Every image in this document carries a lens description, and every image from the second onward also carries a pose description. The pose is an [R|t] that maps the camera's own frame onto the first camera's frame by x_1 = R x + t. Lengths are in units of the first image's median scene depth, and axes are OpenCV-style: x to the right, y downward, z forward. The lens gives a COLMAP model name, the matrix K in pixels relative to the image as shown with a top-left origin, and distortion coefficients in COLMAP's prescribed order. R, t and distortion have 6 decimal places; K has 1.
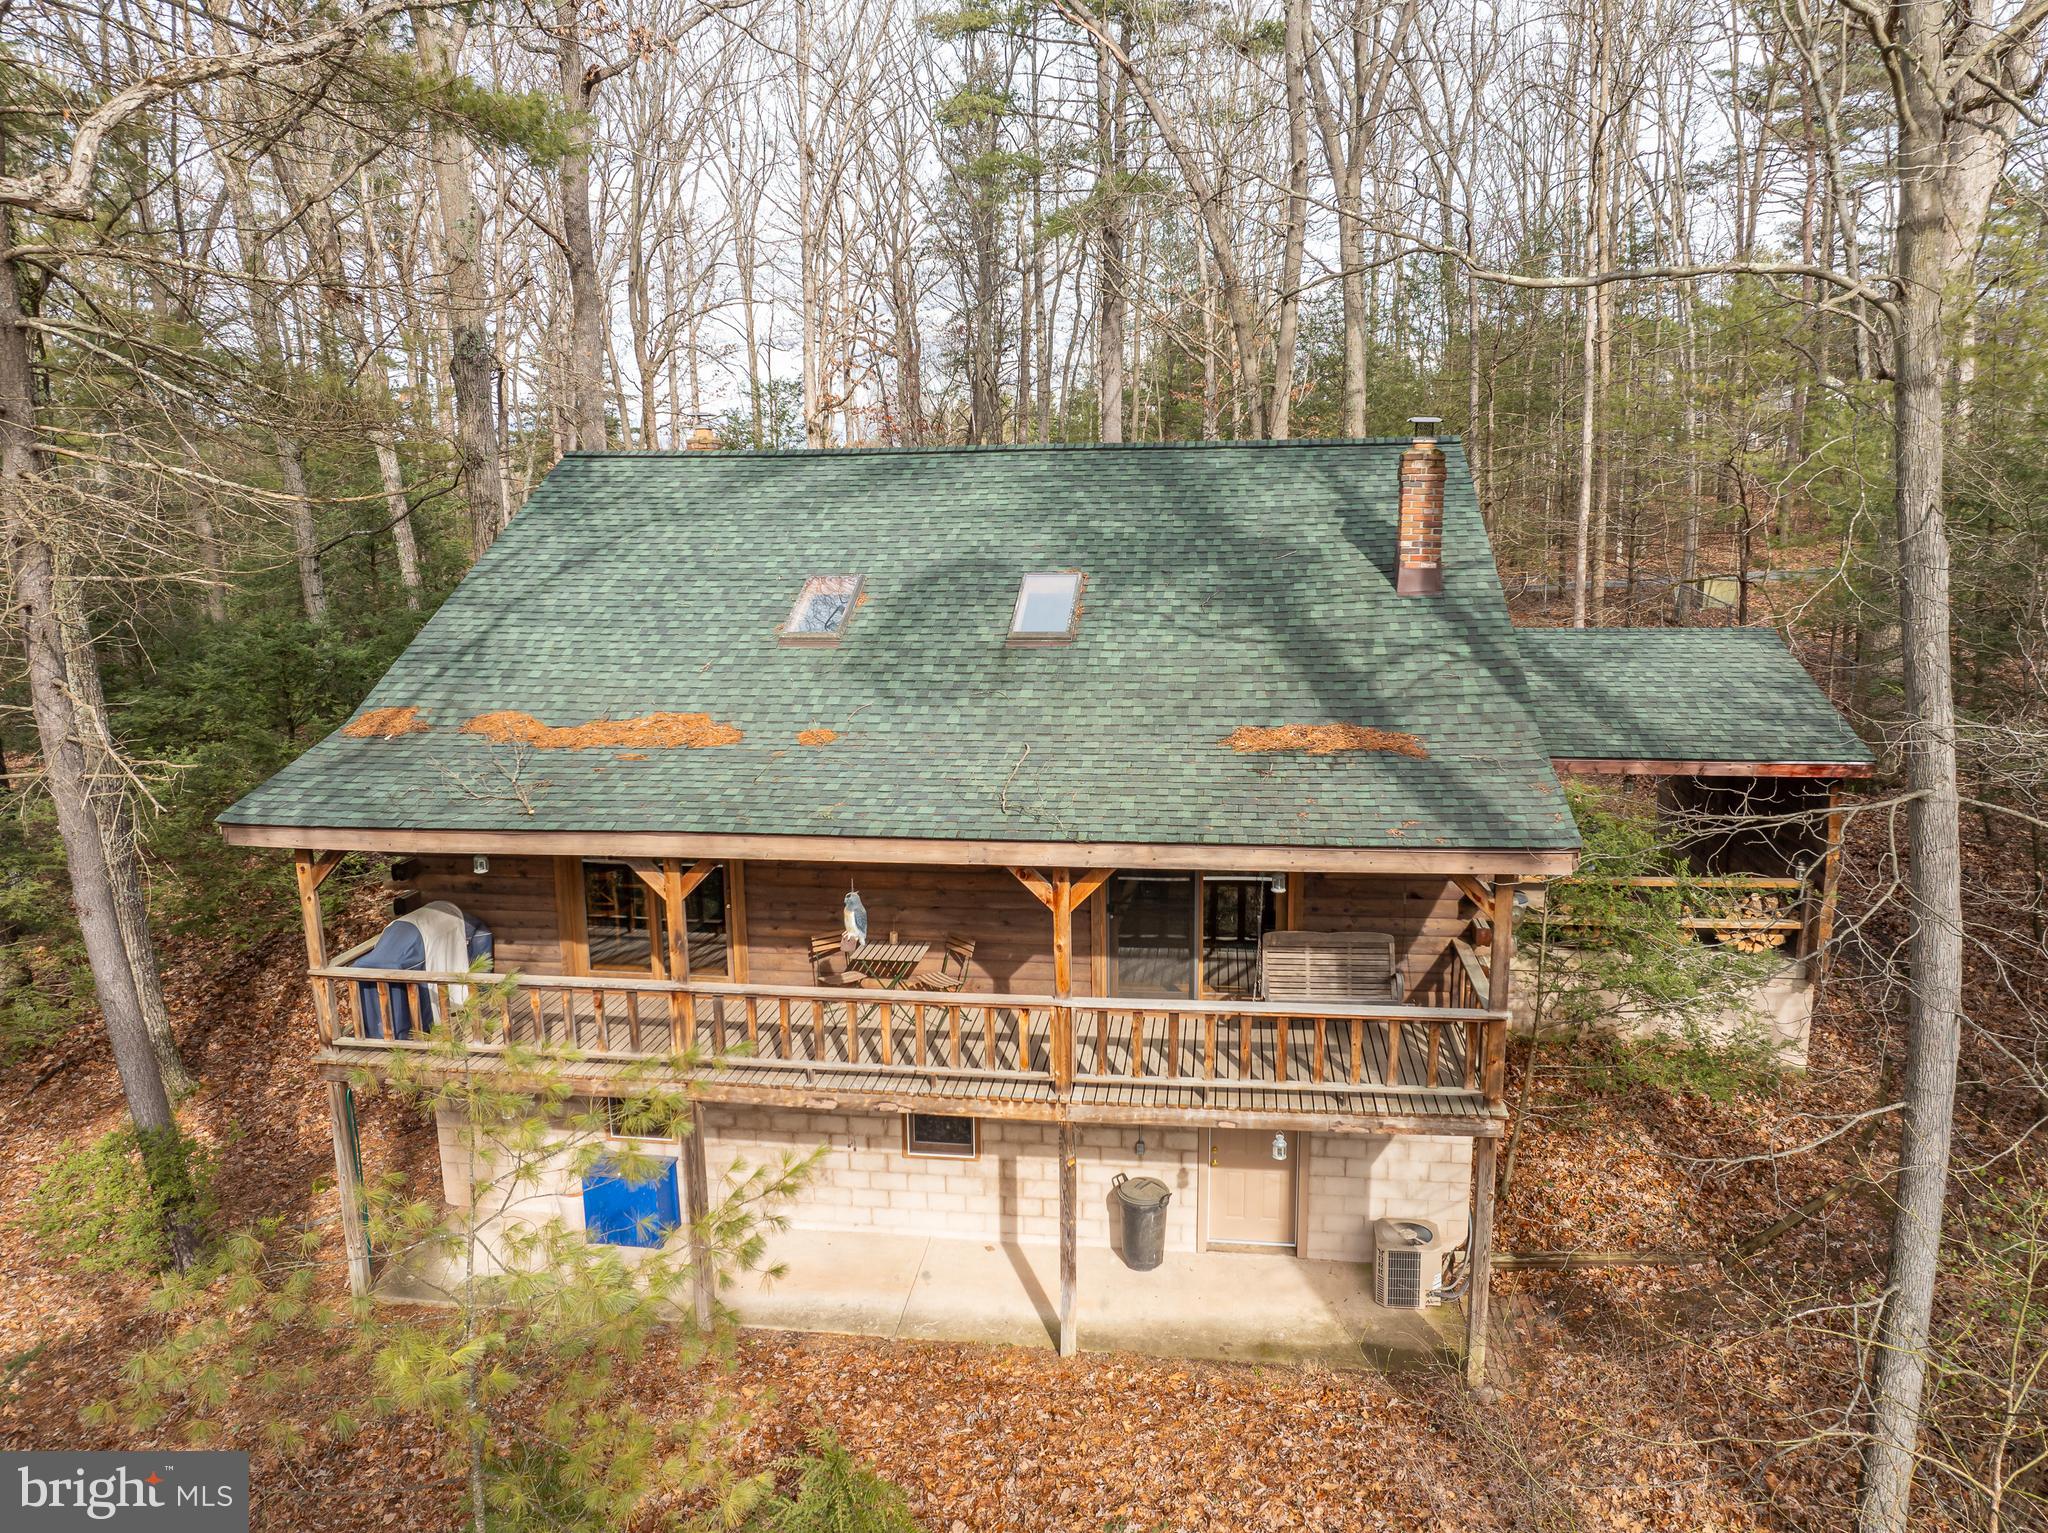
lens RADIAL K [[1445.0, 0, 1024.0], [0, 1445.0, 766.5], [0, 0, 1]] dist [-0.054216, -0.000333]
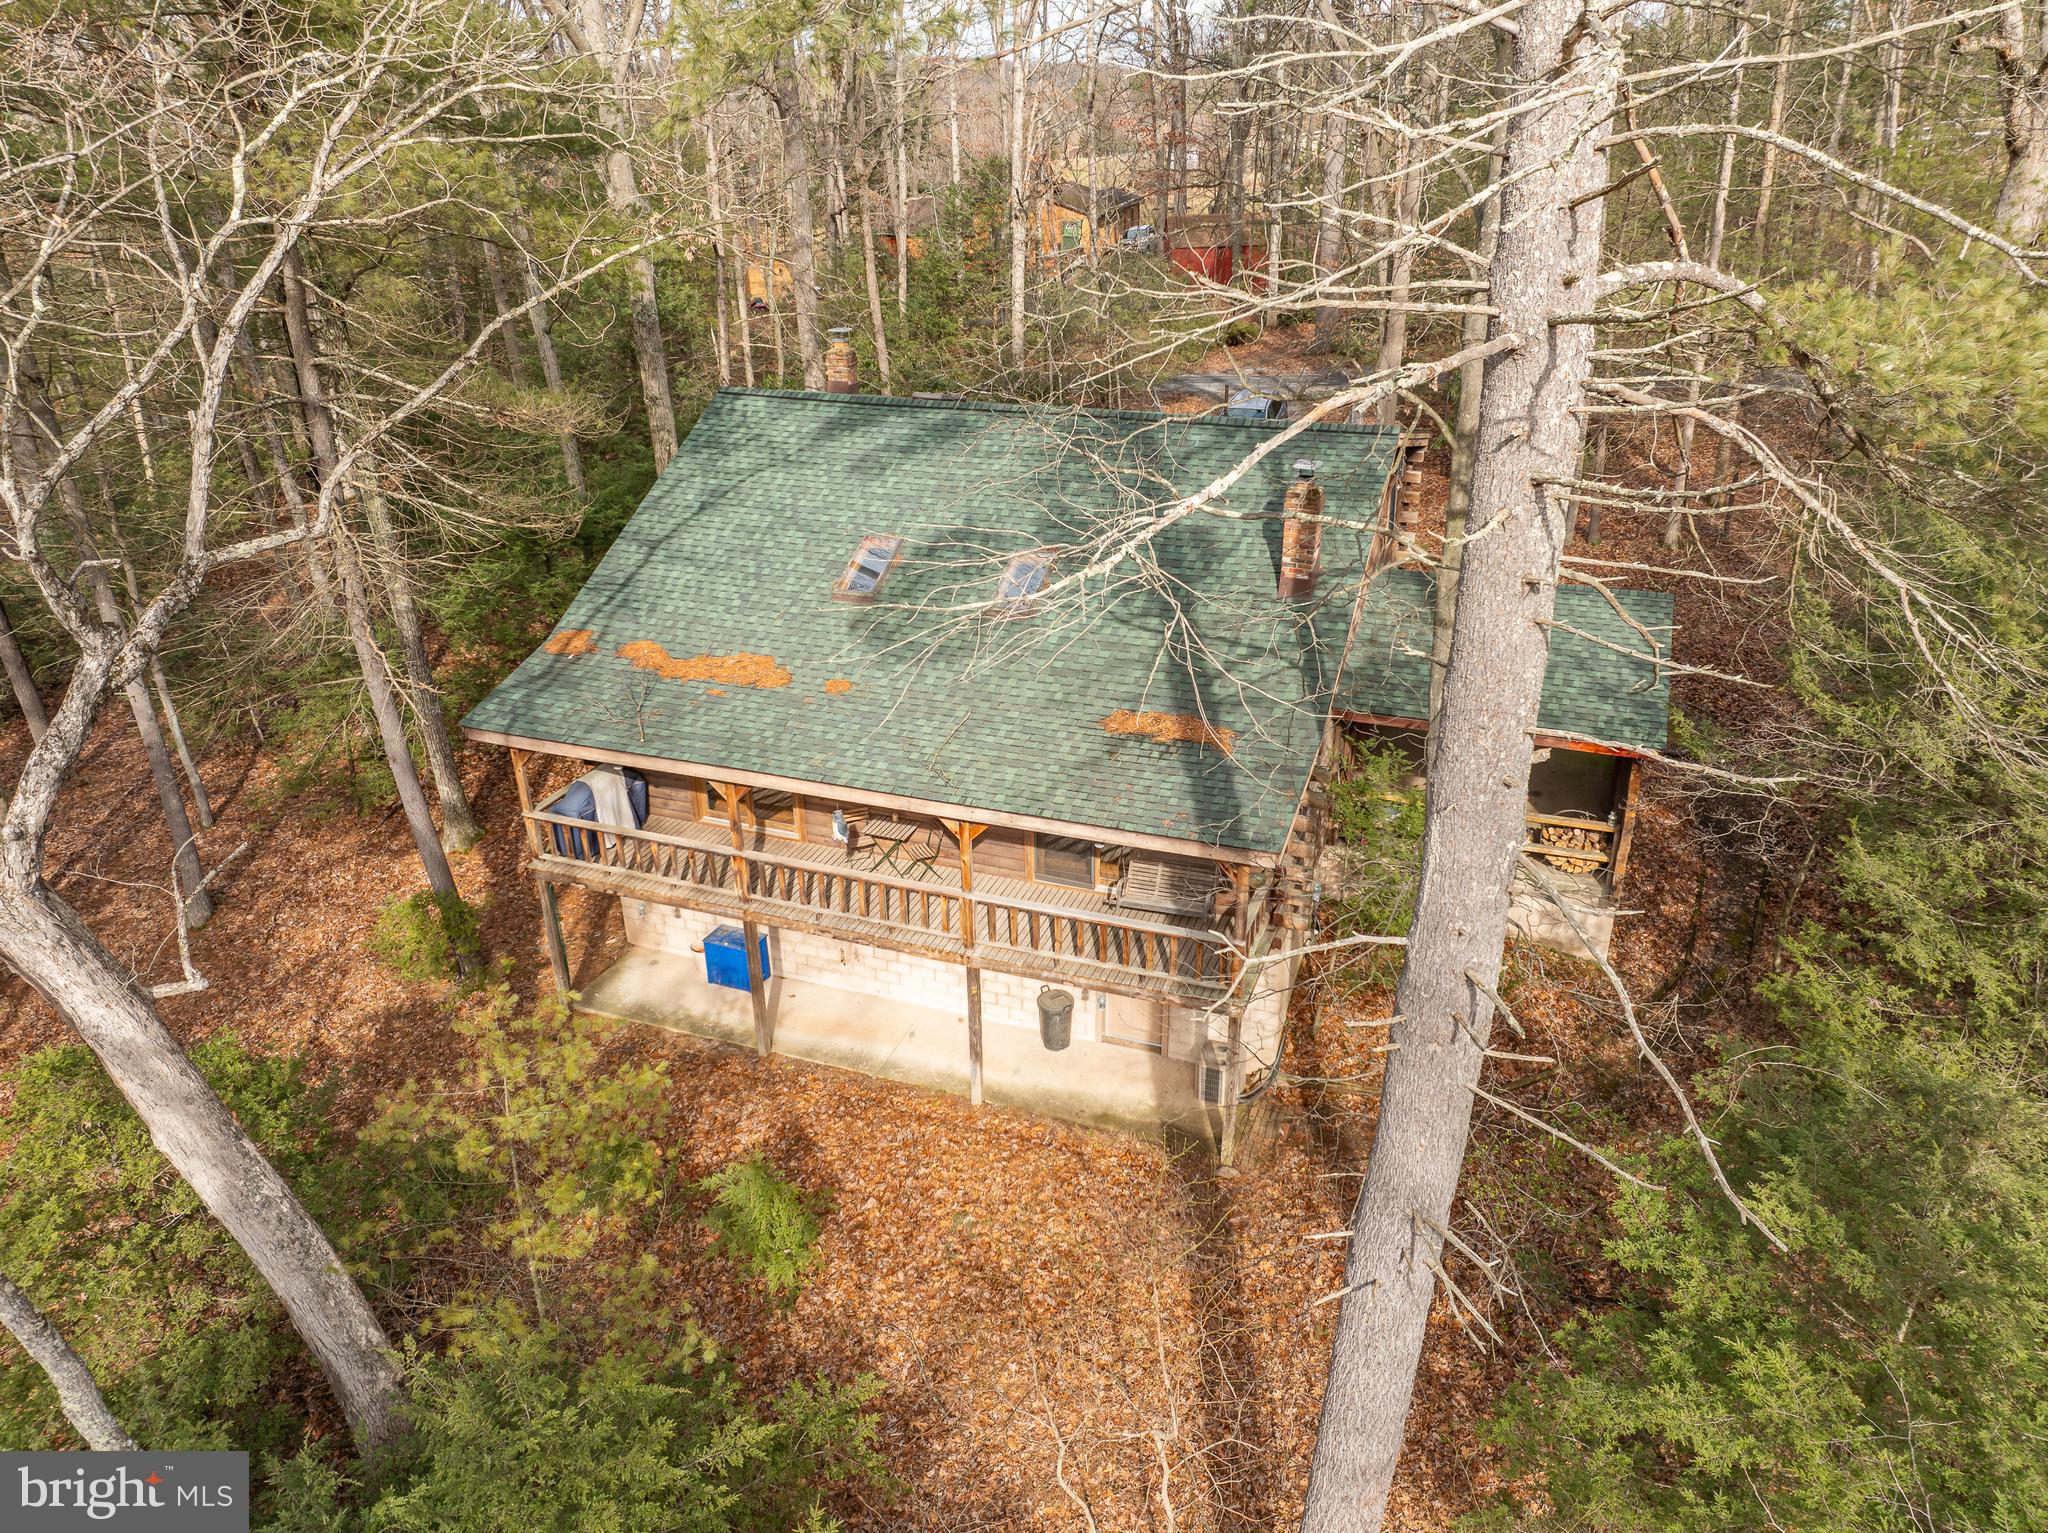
lens RADIAL K [[1443.1, 0, 1024.0], [0, 1443.1, 766.5], [0, 0, 1]] dist [-0.045162, 0.017408]
pose [[0.974263, 0.091514, -0.206003, 0.346081], [-0.037062, 0.966476, 0.254066, -0.318505], [0.222347, -0.239893, 0.944994, -0.349403]]
